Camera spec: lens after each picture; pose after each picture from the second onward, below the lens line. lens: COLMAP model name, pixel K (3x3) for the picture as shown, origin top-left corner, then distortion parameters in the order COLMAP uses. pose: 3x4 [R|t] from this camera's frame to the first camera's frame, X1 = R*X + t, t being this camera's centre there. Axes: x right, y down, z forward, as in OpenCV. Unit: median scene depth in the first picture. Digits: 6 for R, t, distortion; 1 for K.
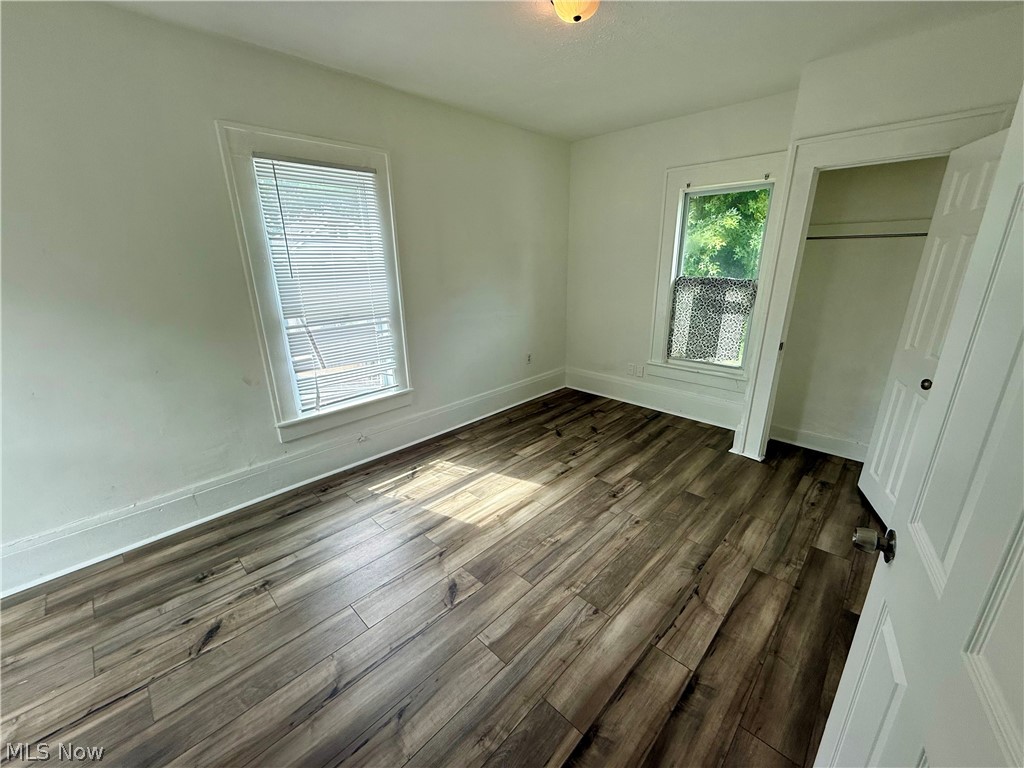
lens RADIAL K [[405.2, 0, 511.8], [0, 405.2, 385.6], [0, 0, 1]] dist [-0.000653, 0.000059]
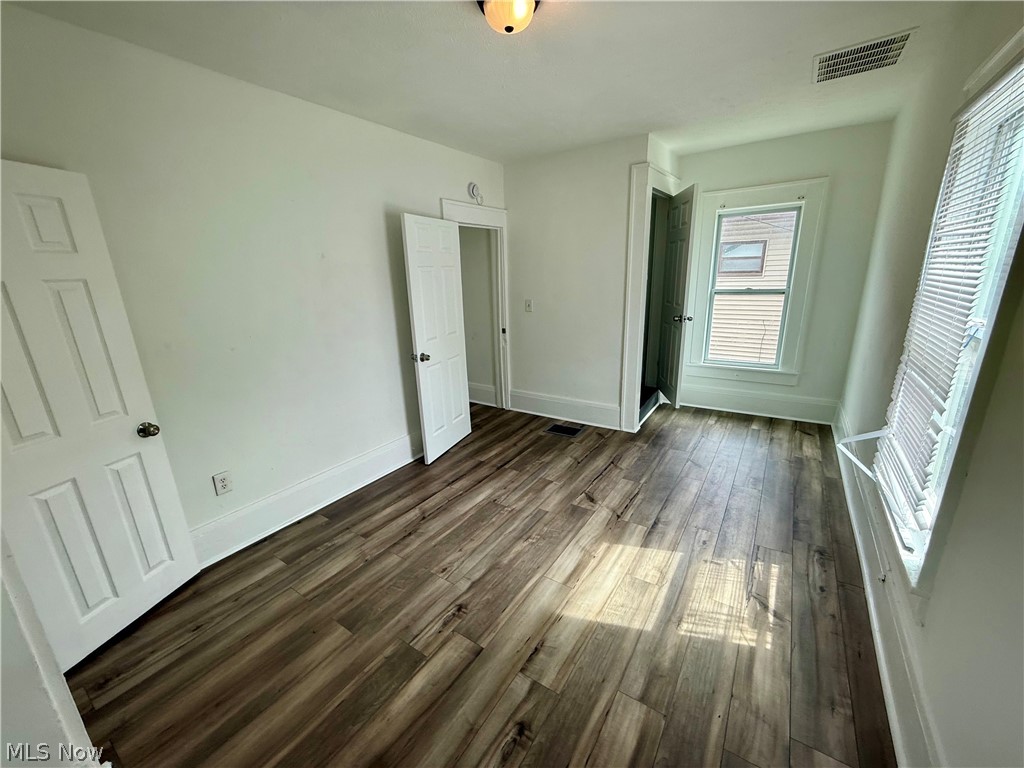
lens RADIAL K [[405.2, 0, 515.6], [0, 405.2, 385.5], [0, 0, 1]] dist [-0.000653, 0.000059]
pose [[-0.980319, 0.102939, -0.168461, 0.263834], [-0.007584, 0.833036, 0.553167, -0.523348], [0.197276, 0.543558, -0.815860, 1.560560]]
